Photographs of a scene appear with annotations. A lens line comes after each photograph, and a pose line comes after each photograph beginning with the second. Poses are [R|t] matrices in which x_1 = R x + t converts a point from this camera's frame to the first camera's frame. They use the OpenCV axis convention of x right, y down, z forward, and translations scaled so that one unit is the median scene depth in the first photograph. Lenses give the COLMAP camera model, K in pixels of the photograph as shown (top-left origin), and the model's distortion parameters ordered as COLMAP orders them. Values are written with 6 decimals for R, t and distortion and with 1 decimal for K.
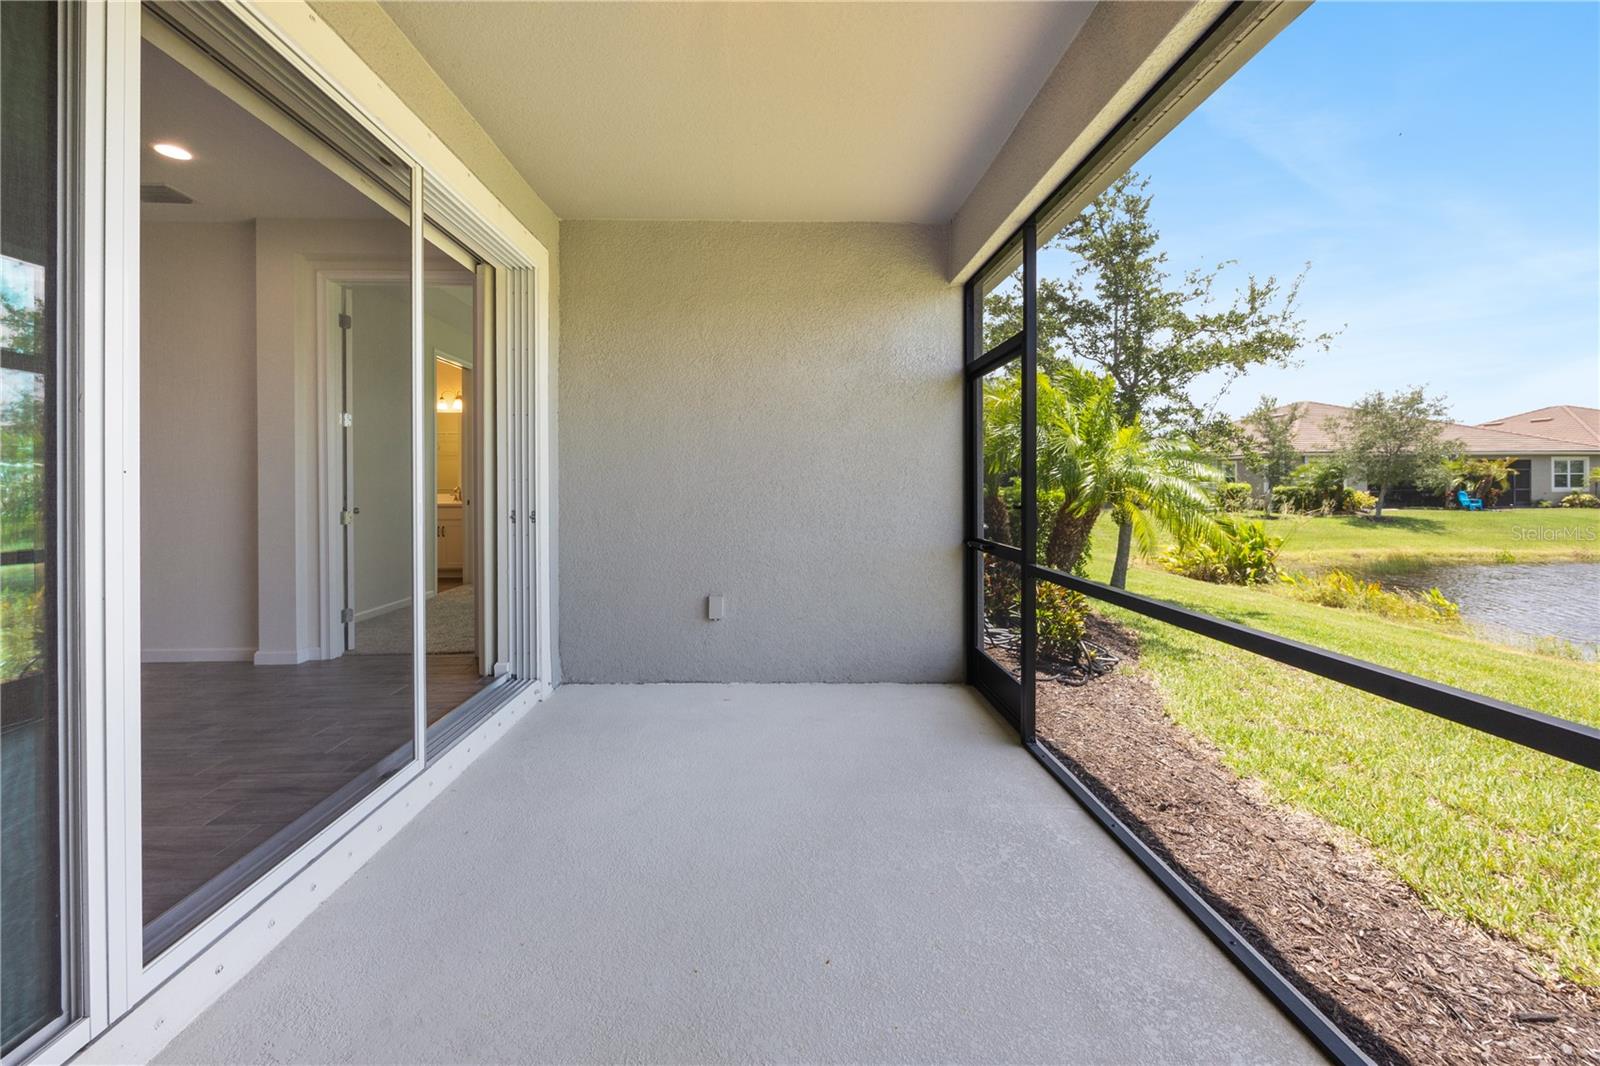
lens RADIAL K [[625.5, 0, 799.6], [0, 625.5, 487.6], [0, 0, 1]] dist [-0.002323, 0.000244]
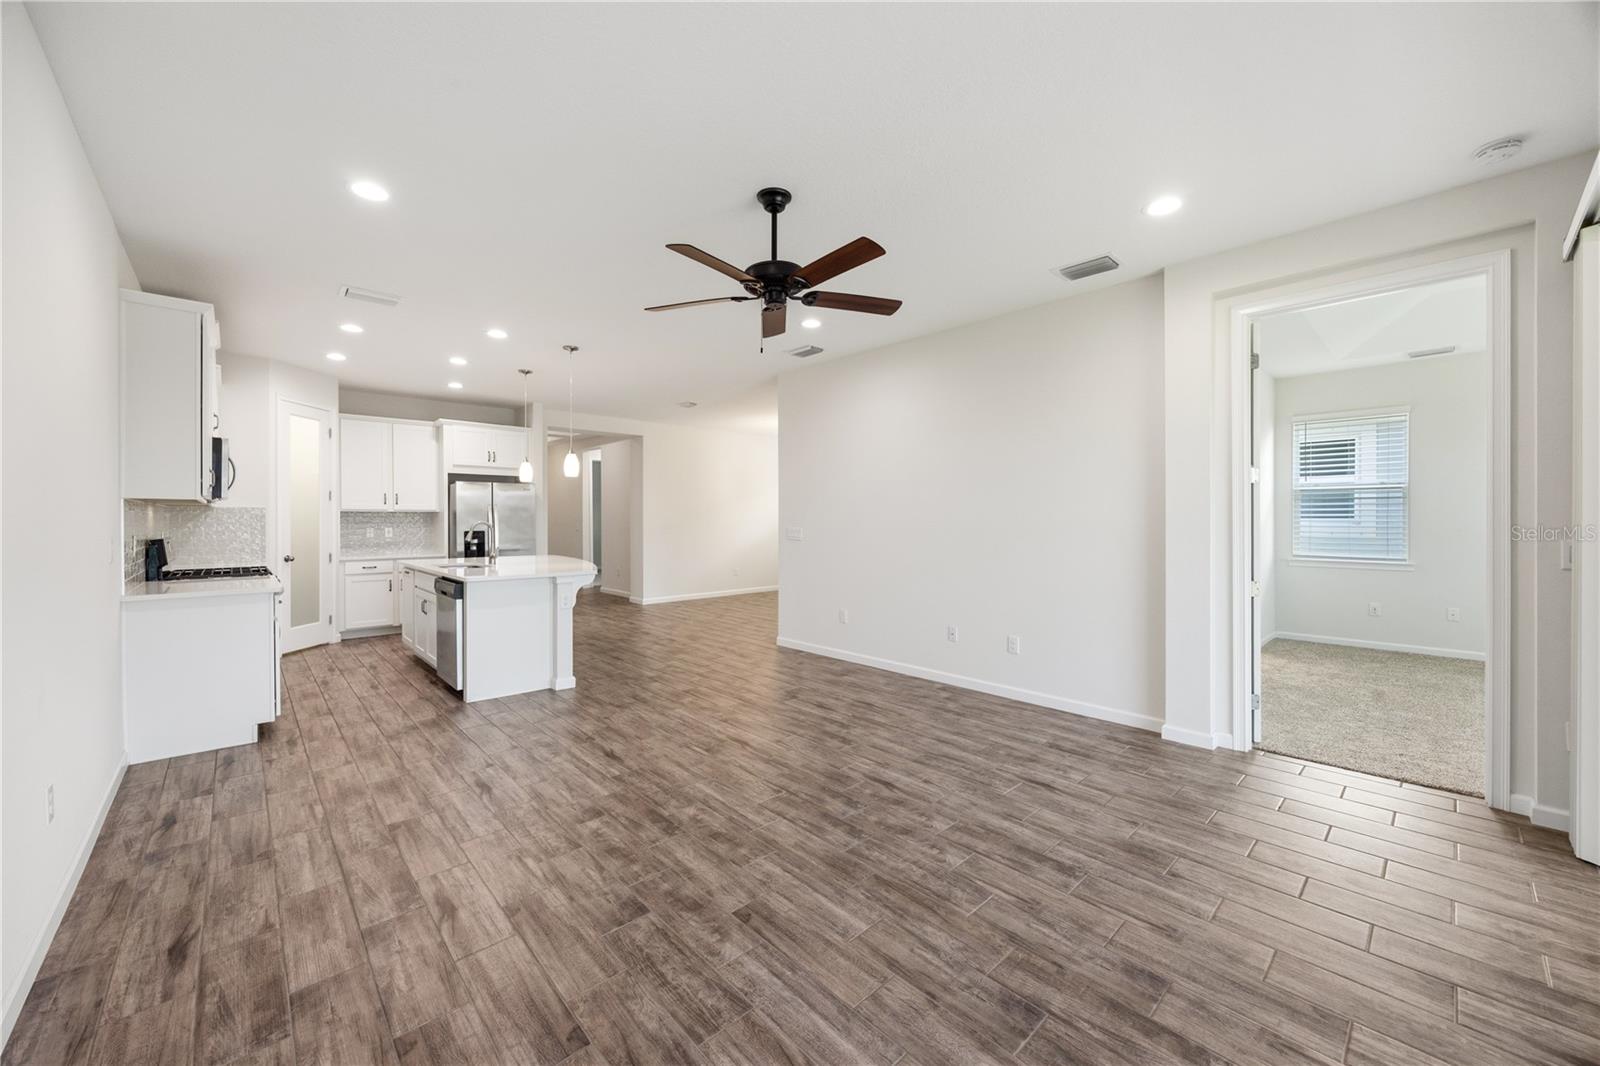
lens RADIAL K [[607.6, 0, 804.6], [0, 607.6, 526.4], [0, 0, 1]] dist [-0.003787, 0.000175]
pose [[0.653748, 0.017334, -0.756514, -0.572011], [-0.006201, 0.999827, 0.017551, -0.056149], [0.756687, -0.006783, 0.653742, -0.018529]]
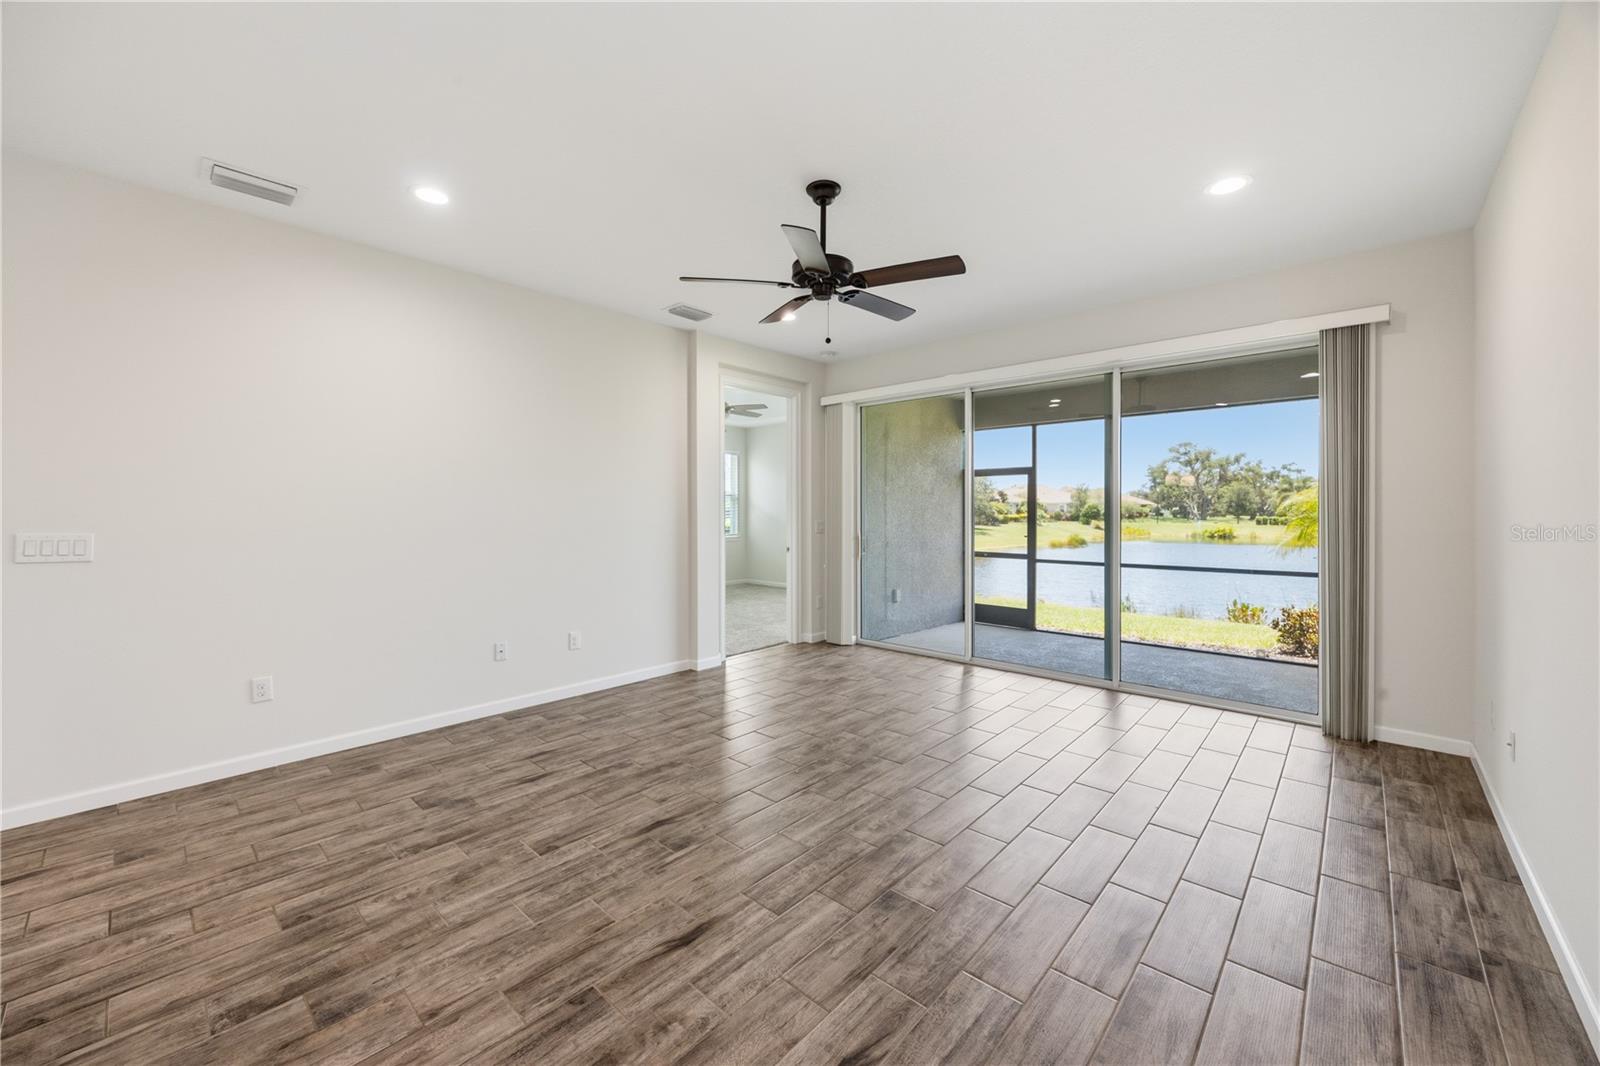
lens RADIAL K [[614.0, 0, 800.7], [0, 614.0, 516.5], [0, 0, 1]] dist [-0.004105, 0.000073]
pose [[0.704889, 0.000721, 0.709317, -1.851310], [-0.002501, 0.999996, 0.001468, -0.046011], [-0.709313, -0.002809, 0.704888, -0.075189]]
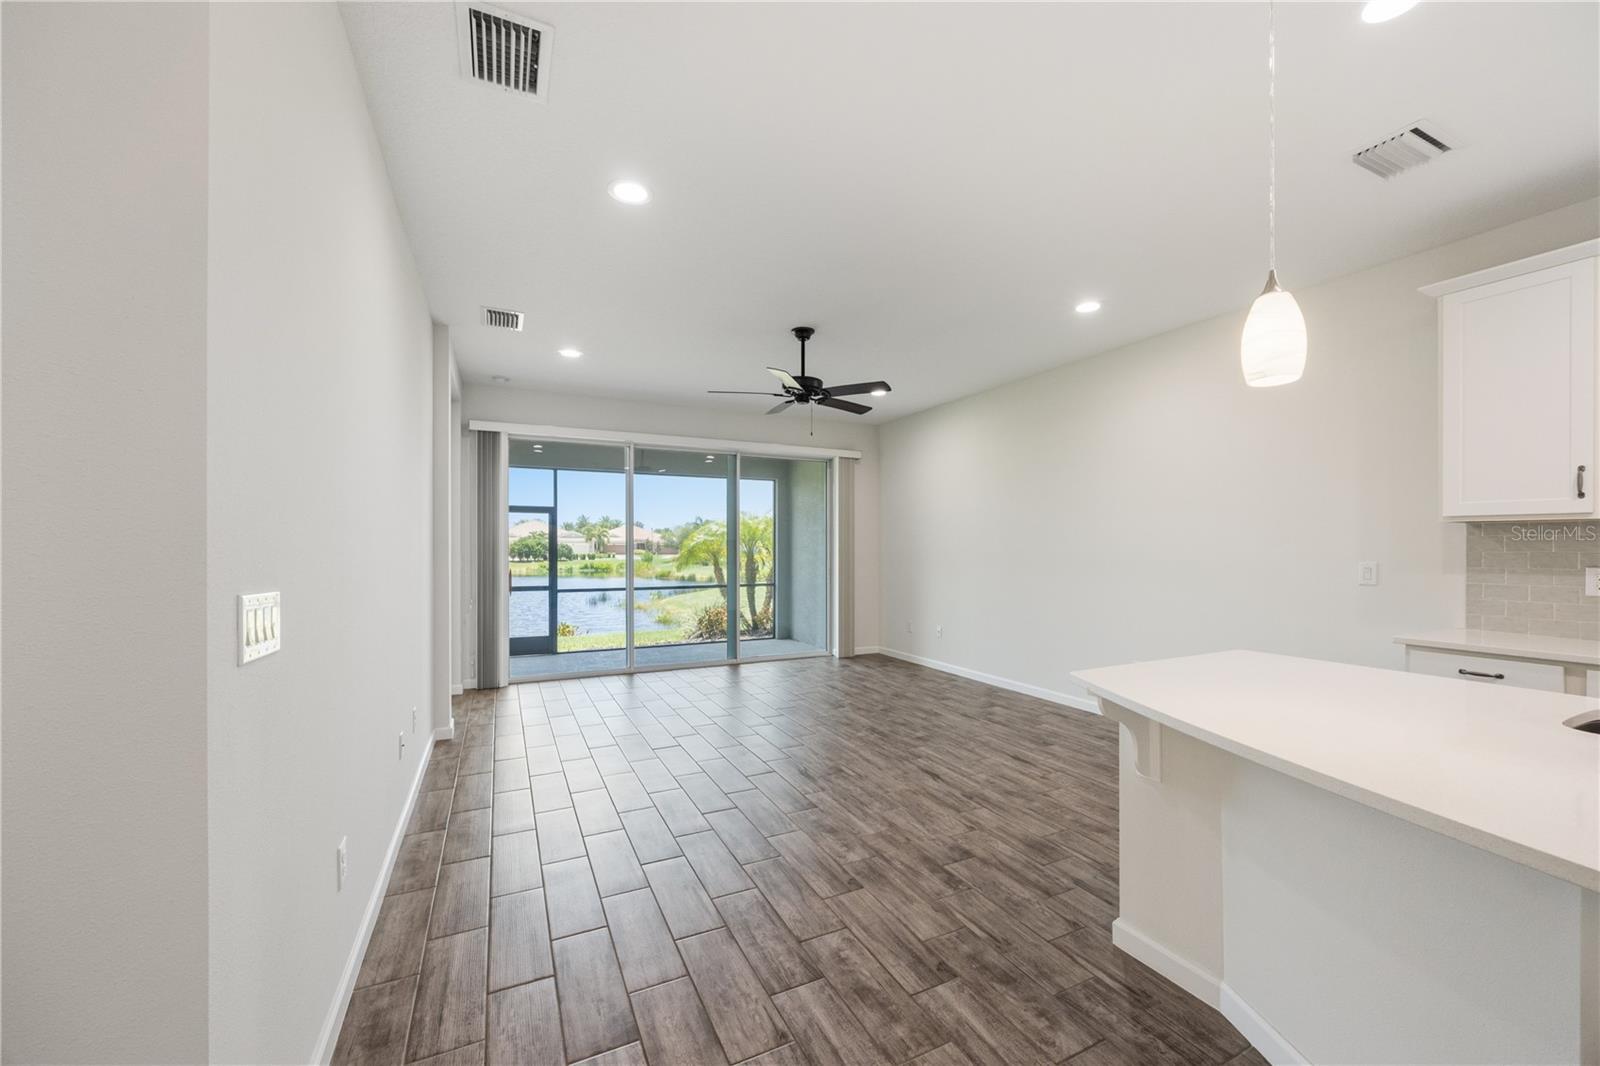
lens RADIAL K [[627.6, 0, 807.0], [0, 627.6, 547.5], [0, 0, 1]] dist [-0.006509, 0.000138]
pose [[-0.405894, 0.007472, 0.913889, -2.413965], [0.005358, 0.999969, -0.005796, -0.040193], [-0.913904, 0.002544, -0.405922, 1.014921]]
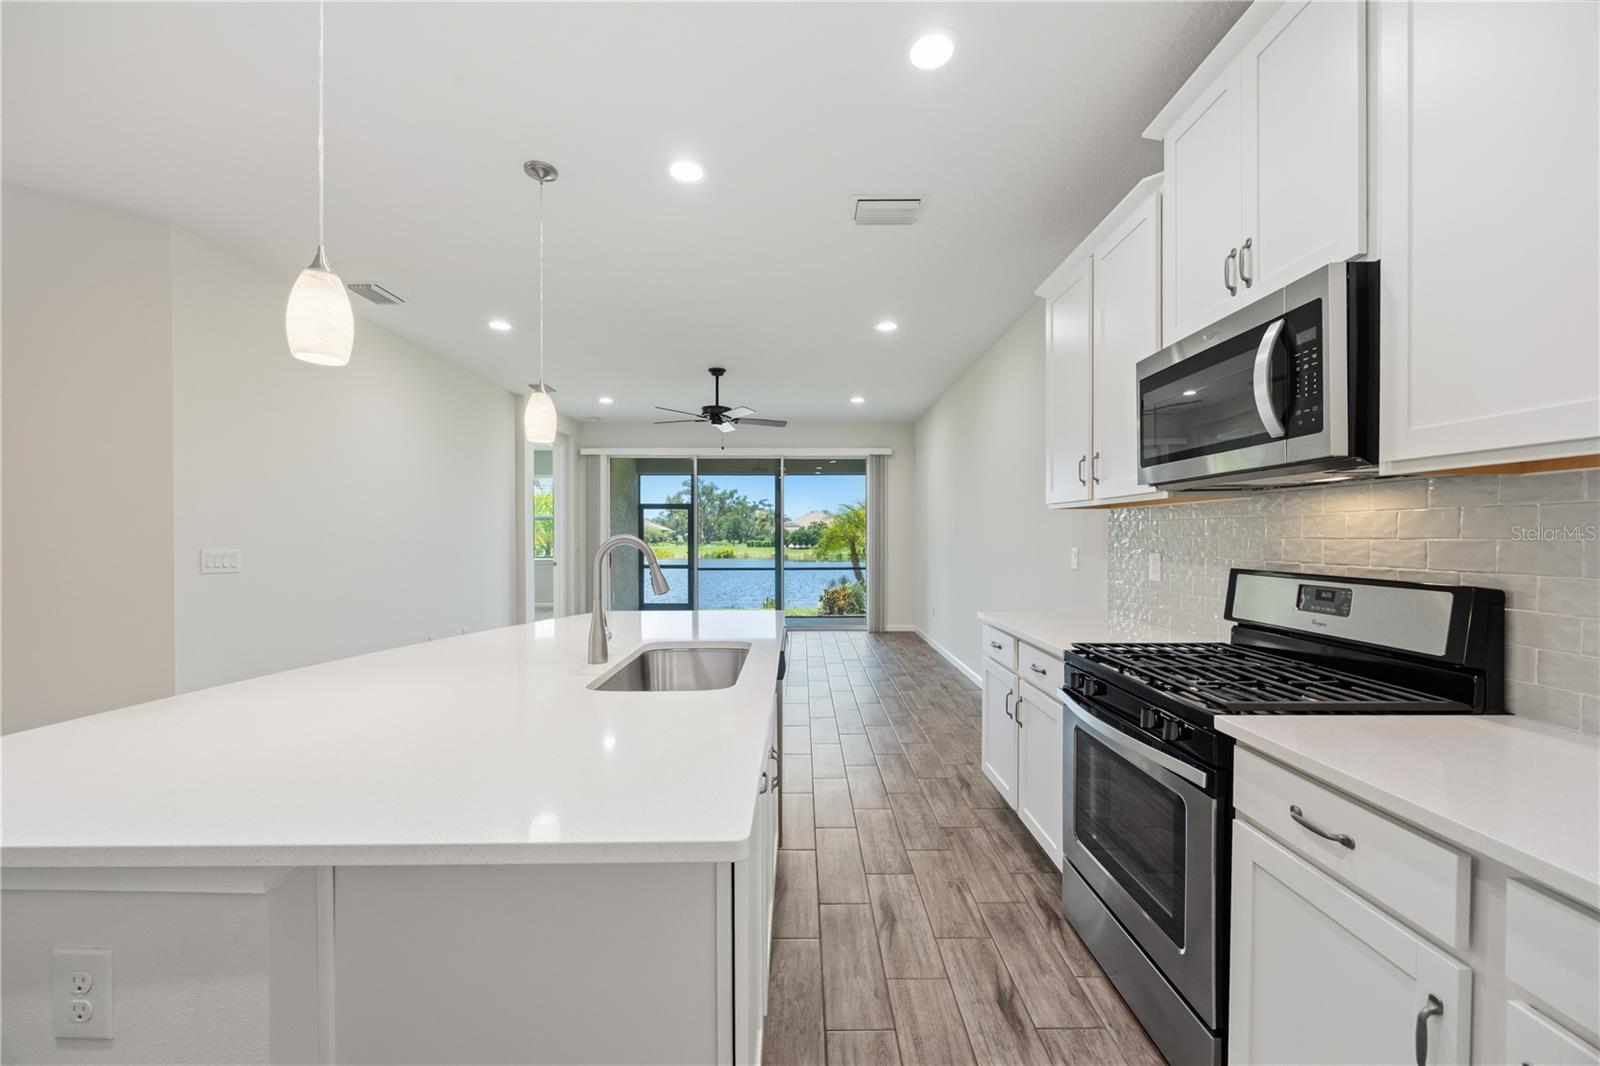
lens RADIAL K [[616.7, 0, 806.1], [0, 616.7, 531.5], [0, 0, 1]] dist [-0.000306, 0.000012]
pose [[0.031411, 0.014537, 0.999401, -2.892791], [0.003995, 0.999884, -0.014670, -0.031139], [-0.999499, 0.004454, 0.031349, 0.205567]]
